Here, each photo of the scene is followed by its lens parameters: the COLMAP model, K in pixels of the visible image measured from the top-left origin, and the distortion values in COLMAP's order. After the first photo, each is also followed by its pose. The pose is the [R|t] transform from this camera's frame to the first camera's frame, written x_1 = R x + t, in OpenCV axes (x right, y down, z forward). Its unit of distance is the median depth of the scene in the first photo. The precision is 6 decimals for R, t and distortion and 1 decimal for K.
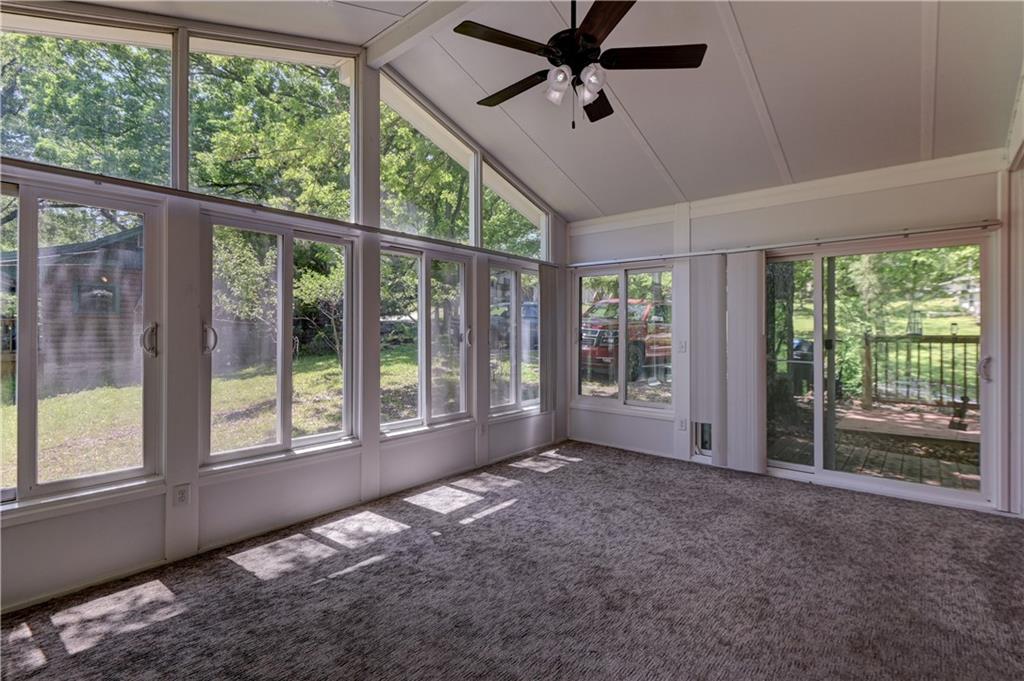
lens RADIAL K [[485.3, 0, 516.1], [0, 485.3, 327.6], [0, 0, 1]] dist [0.001886, -0.000260]
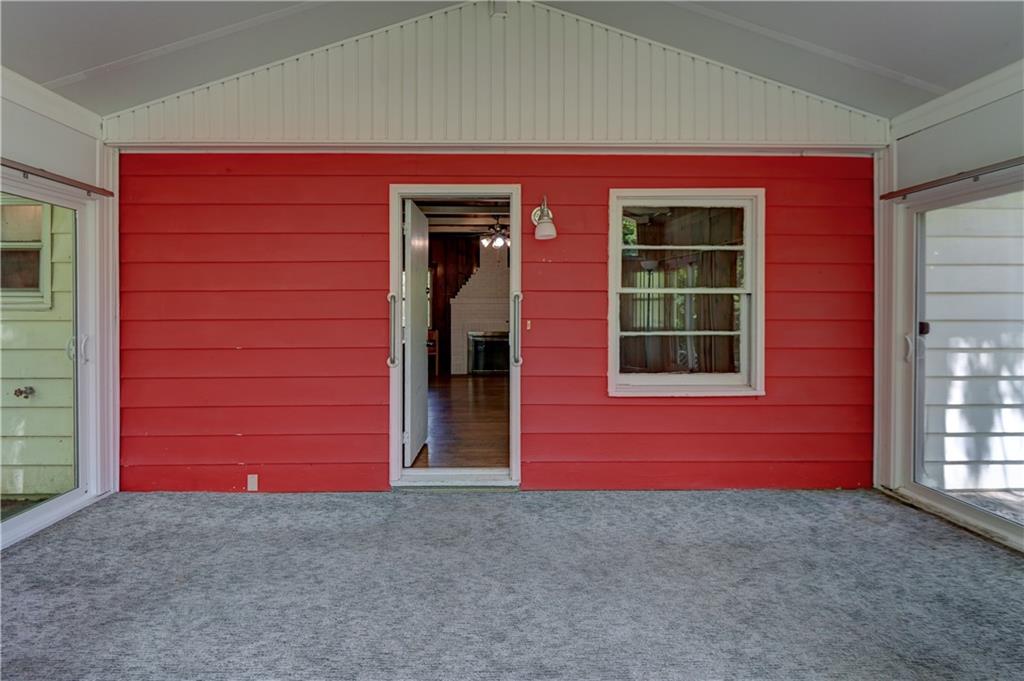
lens RADIAL K [[474.8, 0, 487.2], [0, 474.8, 312.1], [0, 0, 1]] dist [-0.001989, -0.000977]
pose [[-0.658701, -0.004831, 0.752389, -0.218516], [-0.004782, 0.999986, 0.002234, 0.012117], [-0.752390, -0.002126, -0.658715, 1.122075]]
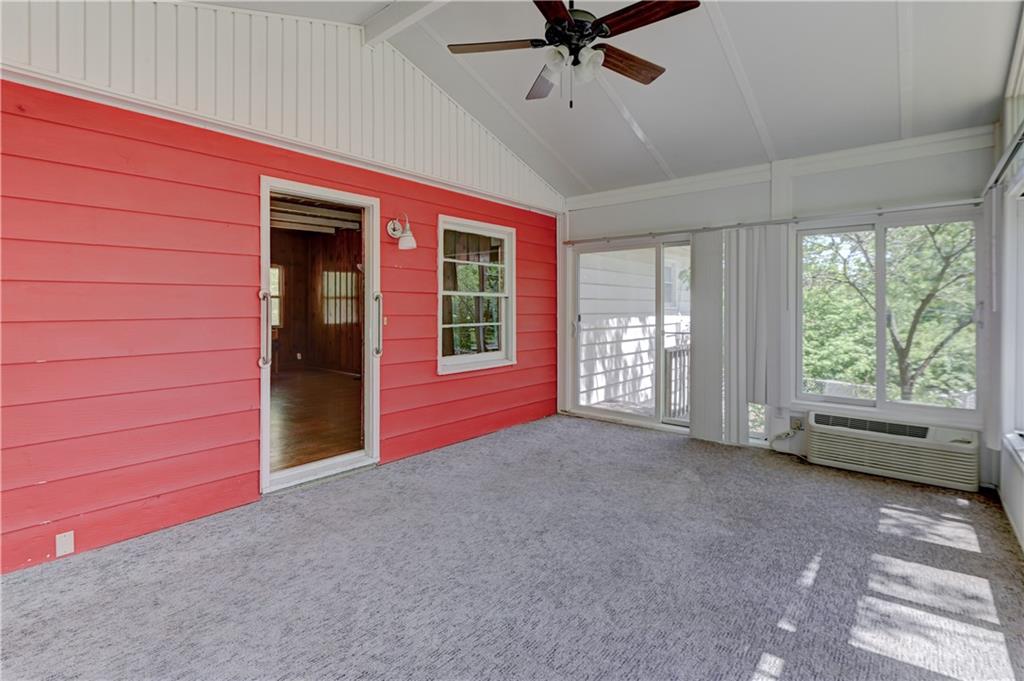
lens RADIAL K [[474.4, 0, 509.3], [0, 474.4, 306.7], [0, 0, 1]] dist [-0.000945, -0.004840]
pose [[-0.999973, -0.002978, 0.006652, 0.190306], [-0.003023, 0.999972, -0.006776, 0.013080], [-0.006631, -0.006796, -0.999955, 1.585474]]
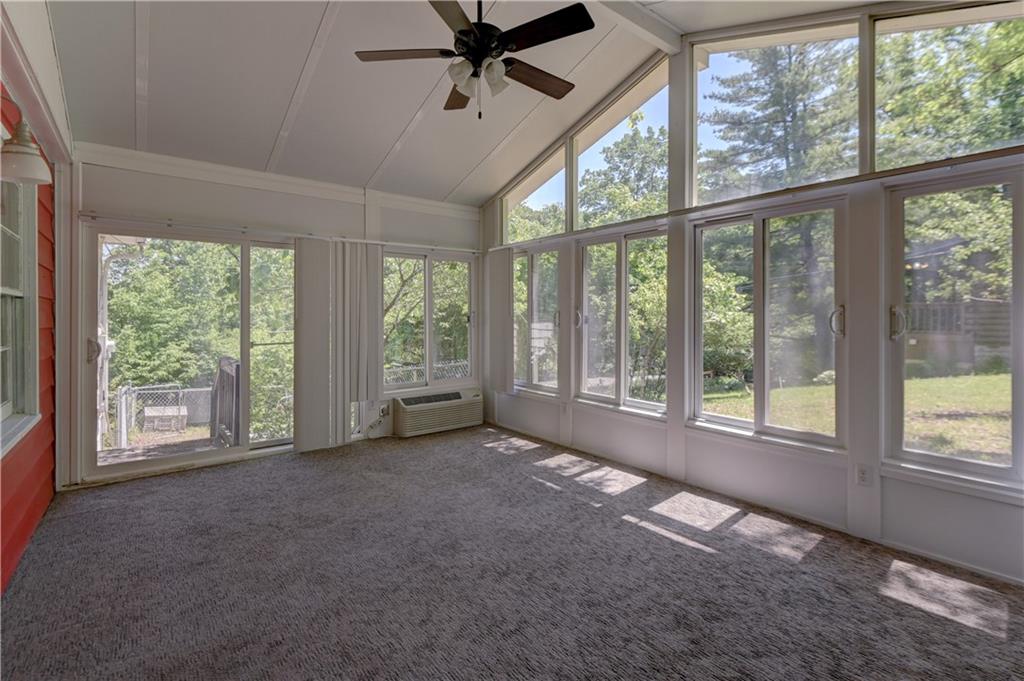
lens RADIAL K [[470.0, 0, 508.0], [0, 470.0, 315.5], [0, 0, 1]] dist [0.000531, -0.000694]
pose [[-0.216672, 0.000120, -0.976244, 0.858942], [0.008767, 0.999960, -0.001823, 0.011349], [0.976205, -0.008954, -0.216665, 1.012077]]
